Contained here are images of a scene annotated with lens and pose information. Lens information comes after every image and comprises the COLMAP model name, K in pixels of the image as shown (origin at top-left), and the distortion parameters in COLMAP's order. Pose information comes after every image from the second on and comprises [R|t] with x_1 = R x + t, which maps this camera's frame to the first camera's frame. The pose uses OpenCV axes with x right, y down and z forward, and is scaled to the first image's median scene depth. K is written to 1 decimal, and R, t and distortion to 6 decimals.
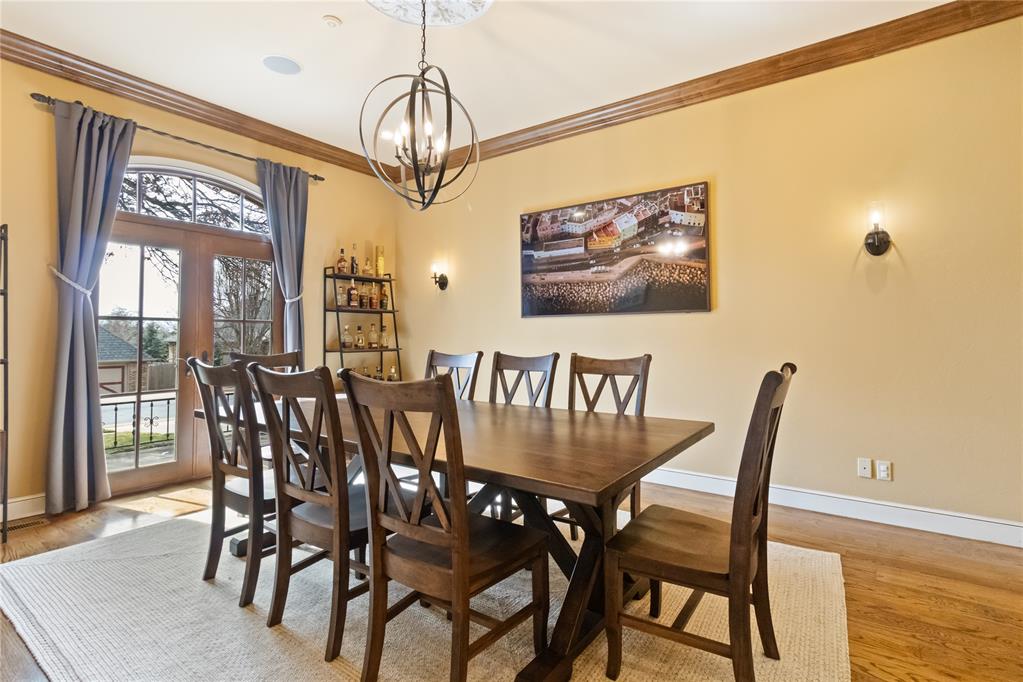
lens RADIAL K [[483.5, 0, 511.9], [0, 483.5, 326.2], [0, 0, 1]] dist [-0.001924, 0.002996]
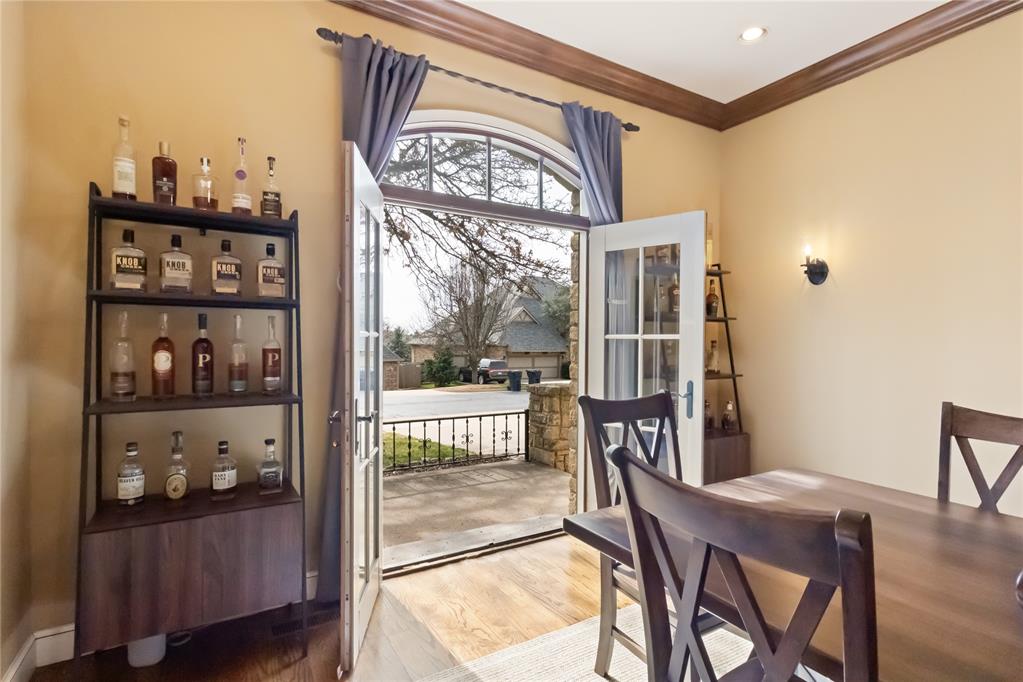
lens RADIAL K [[483.5, 0, 503.6], [0, 483.5, 343.7], [0, 0, 1]] dist [-0.001924, 0.002996]
pose [[0.913178, 0.013369, -0.407342, -0.299451], [-0.001419, 0.999560, 0.029626, -0.018807], [0.407559, -0.026476, 0.912795, 0.301718]]
